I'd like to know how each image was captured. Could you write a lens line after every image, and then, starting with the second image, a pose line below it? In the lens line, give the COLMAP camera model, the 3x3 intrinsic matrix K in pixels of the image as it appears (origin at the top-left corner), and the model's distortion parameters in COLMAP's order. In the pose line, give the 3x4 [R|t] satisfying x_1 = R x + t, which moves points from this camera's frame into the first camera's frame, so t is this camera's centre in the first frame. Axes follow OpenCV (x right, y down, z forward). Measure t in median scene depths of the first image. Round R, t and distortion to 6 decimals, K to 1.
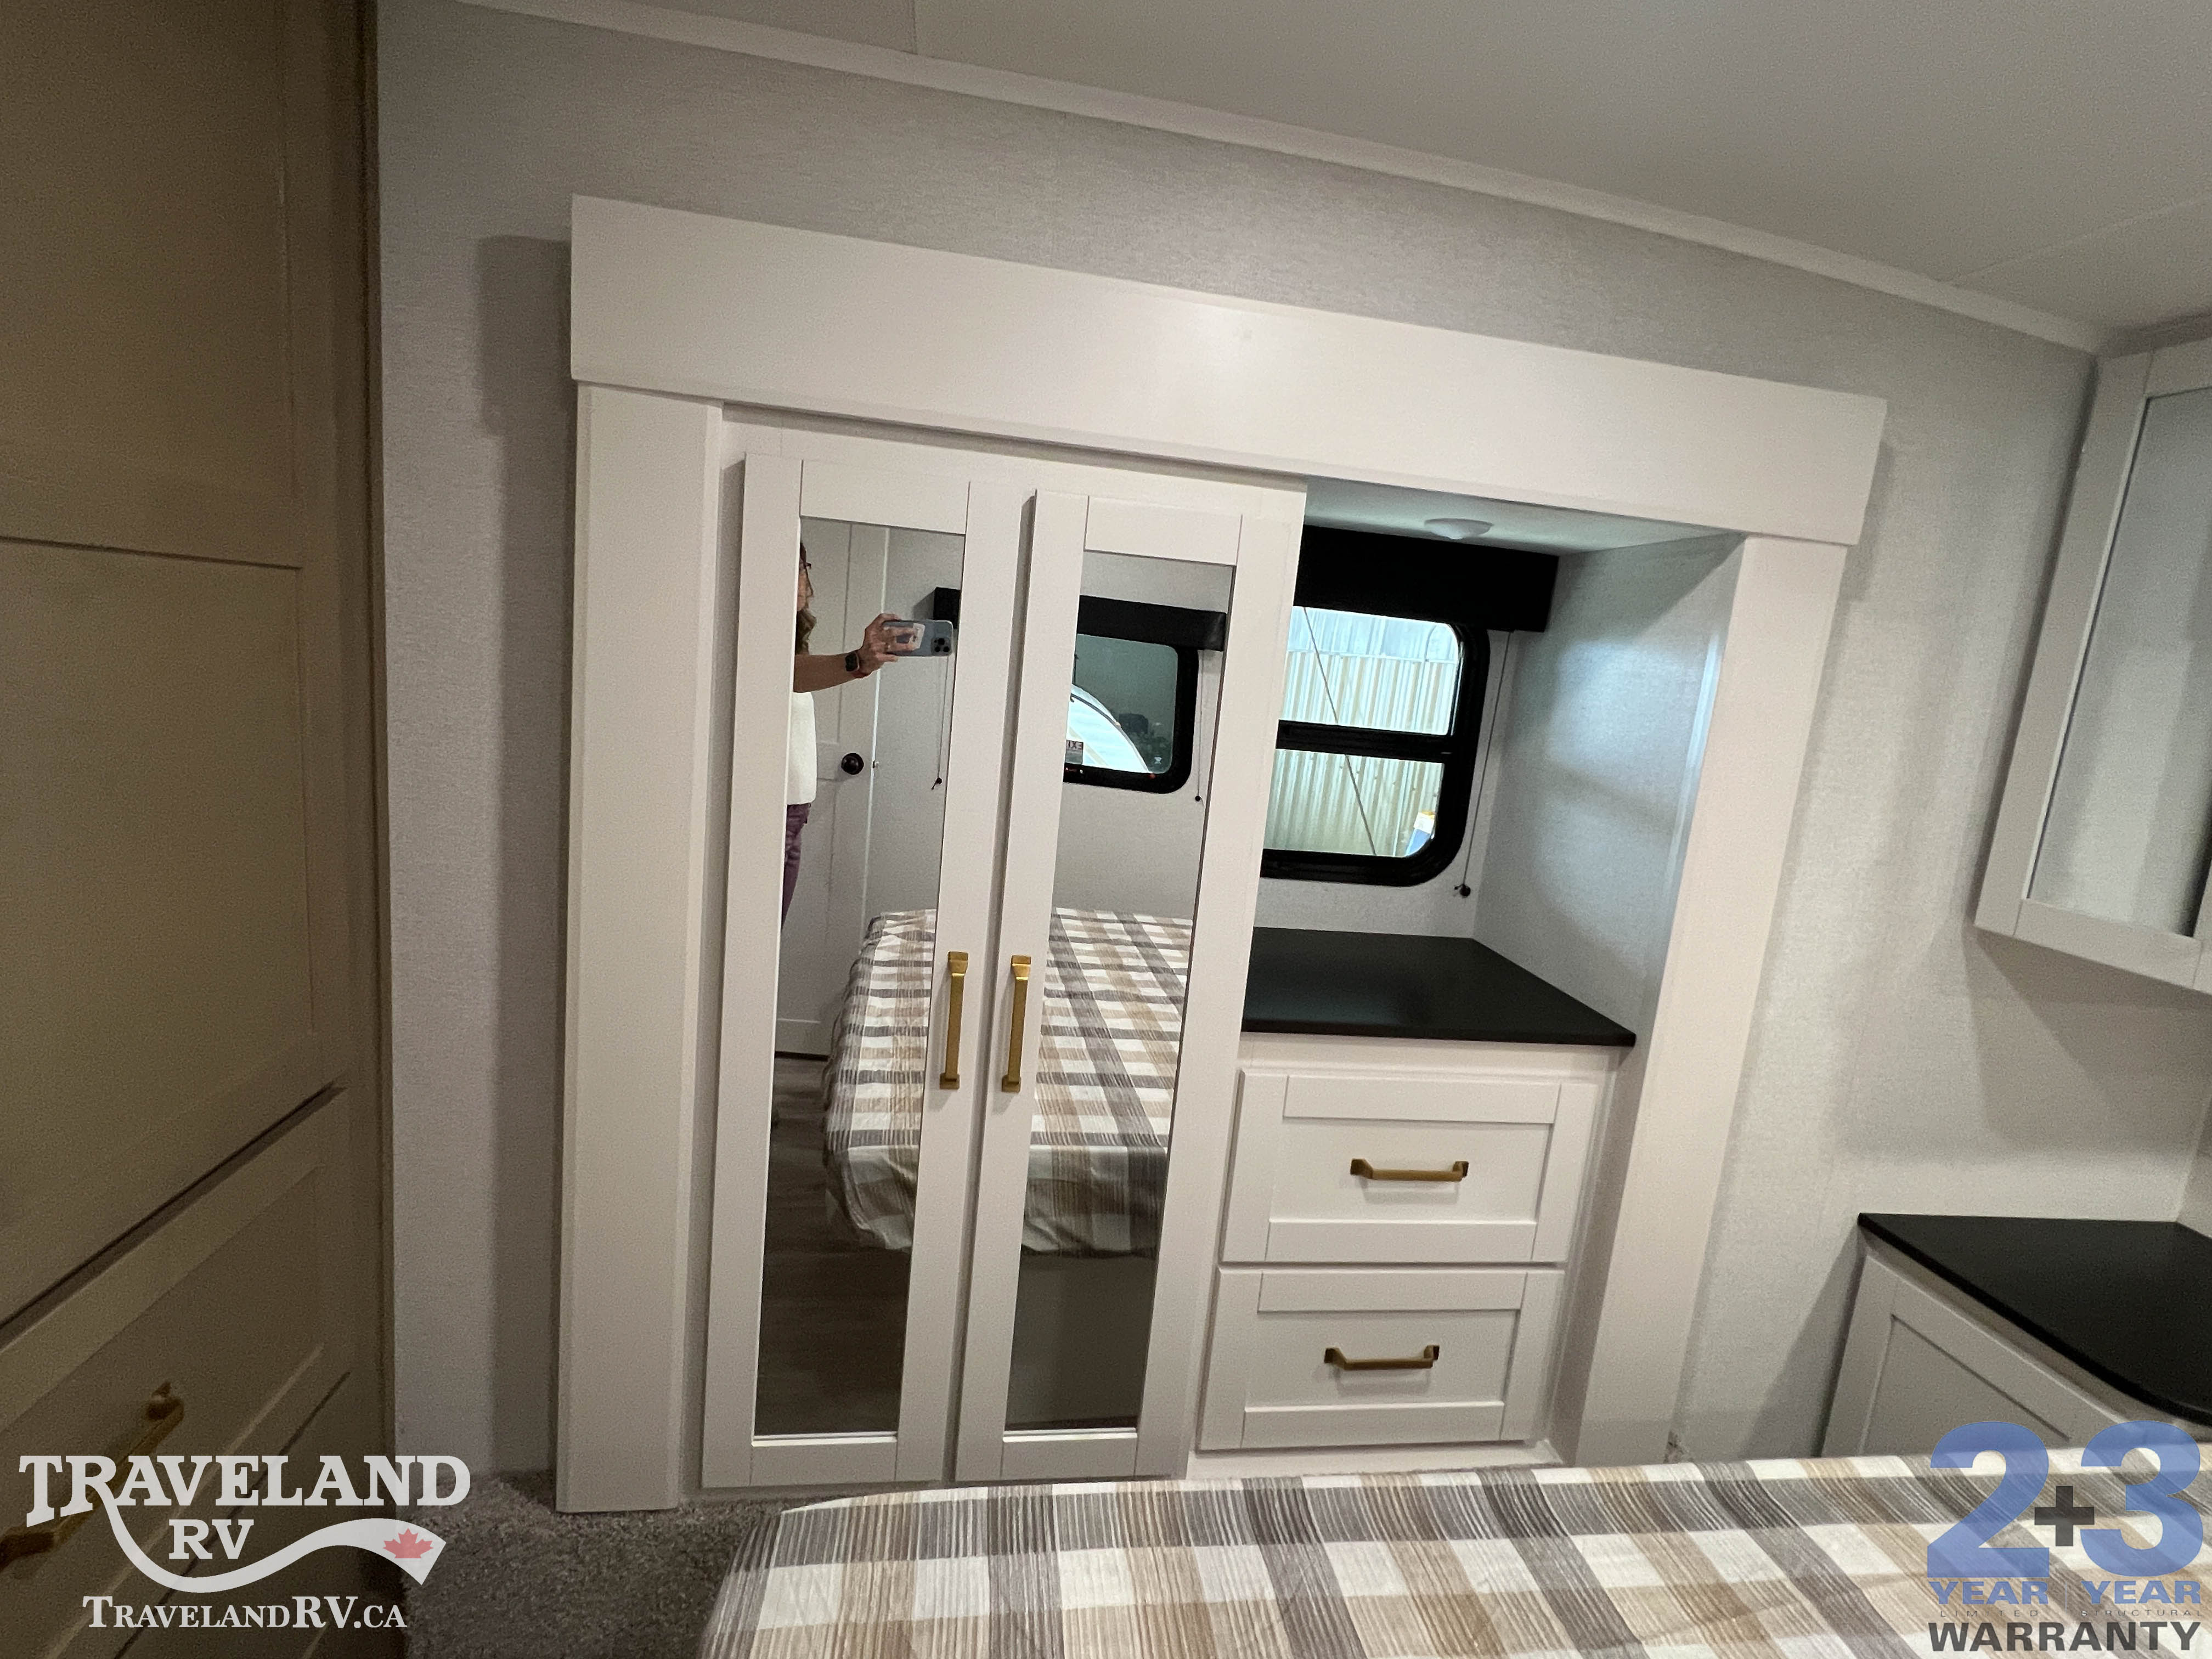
lens RADIAL K [[1074.0, 0, 1114.2], [0, 1074.0, 833.8], [0, 0, 1]] dist [-0.000750, -0.000548]
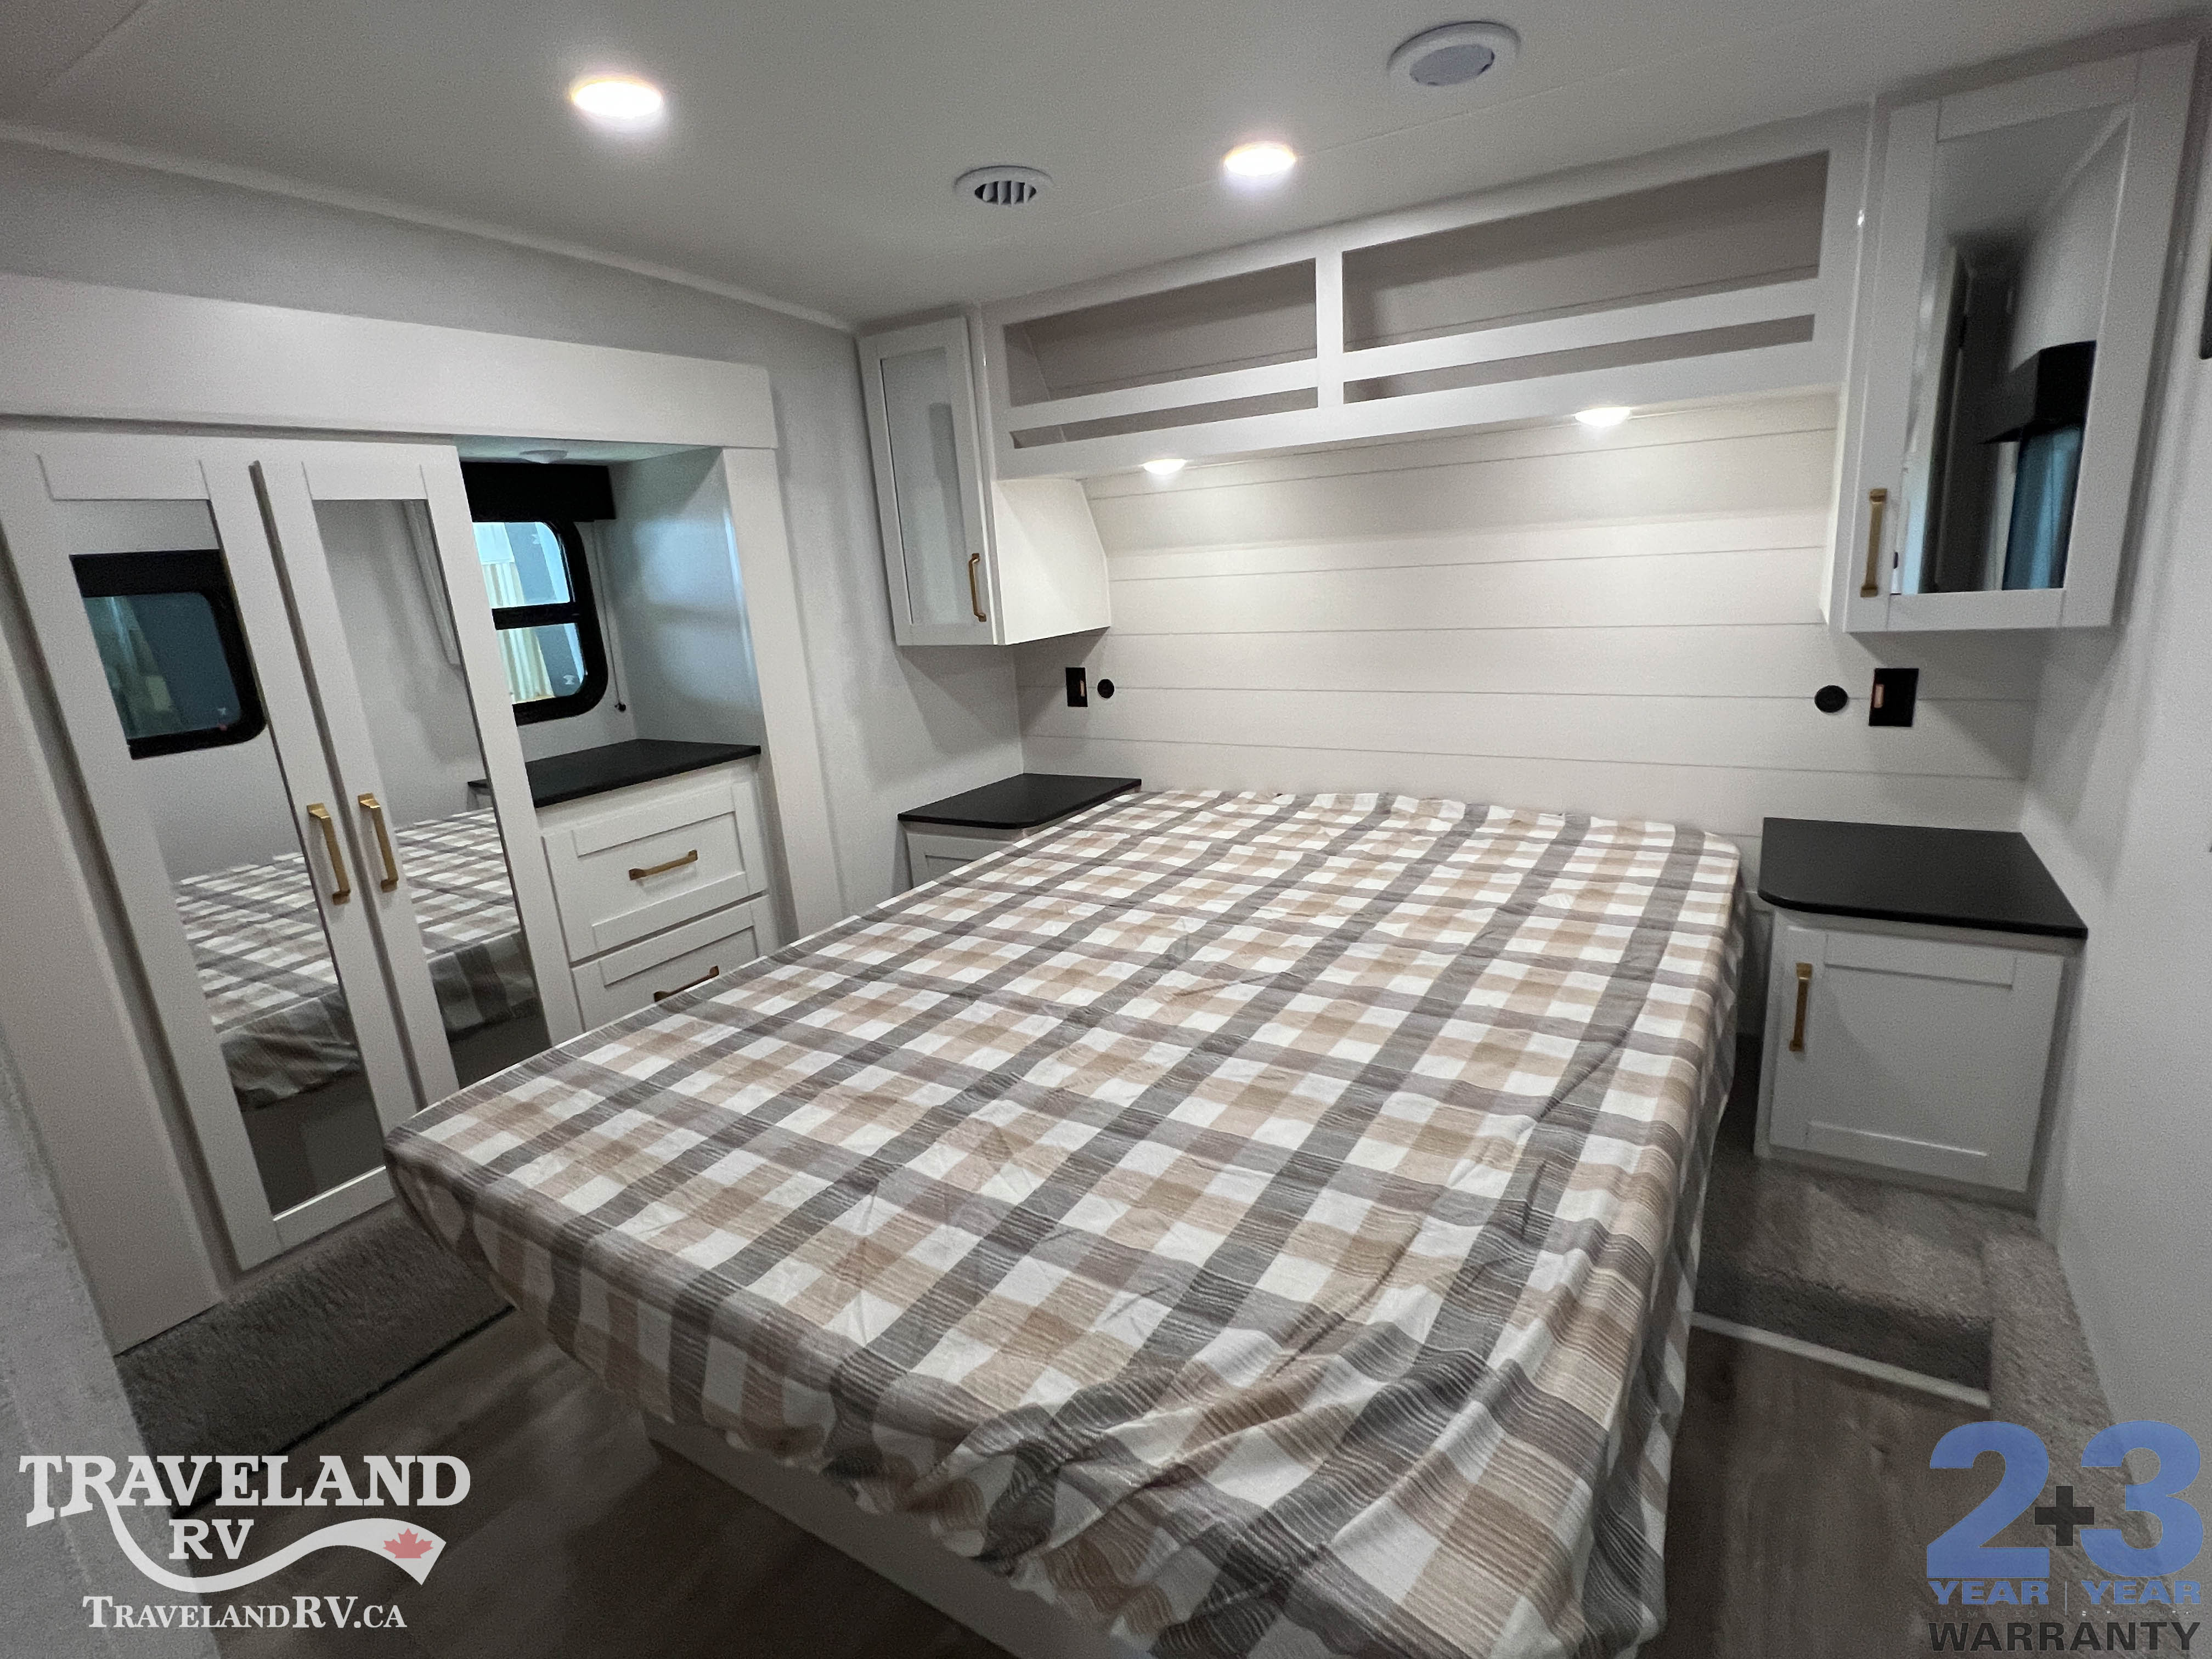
lens RADIAL K [[1074.0, 0, 1117.1], [0, 1074.0, 826.6], [0, 0, 1]] dist [-0.000750, -0.000548]
pose [[0.639995, -0.327063, 0.695296, -0.374628], [0.259074, 0.943750, 0.205466, 0.100724], [-0.723385, 0.048636, 0.688729, -0.574899]]
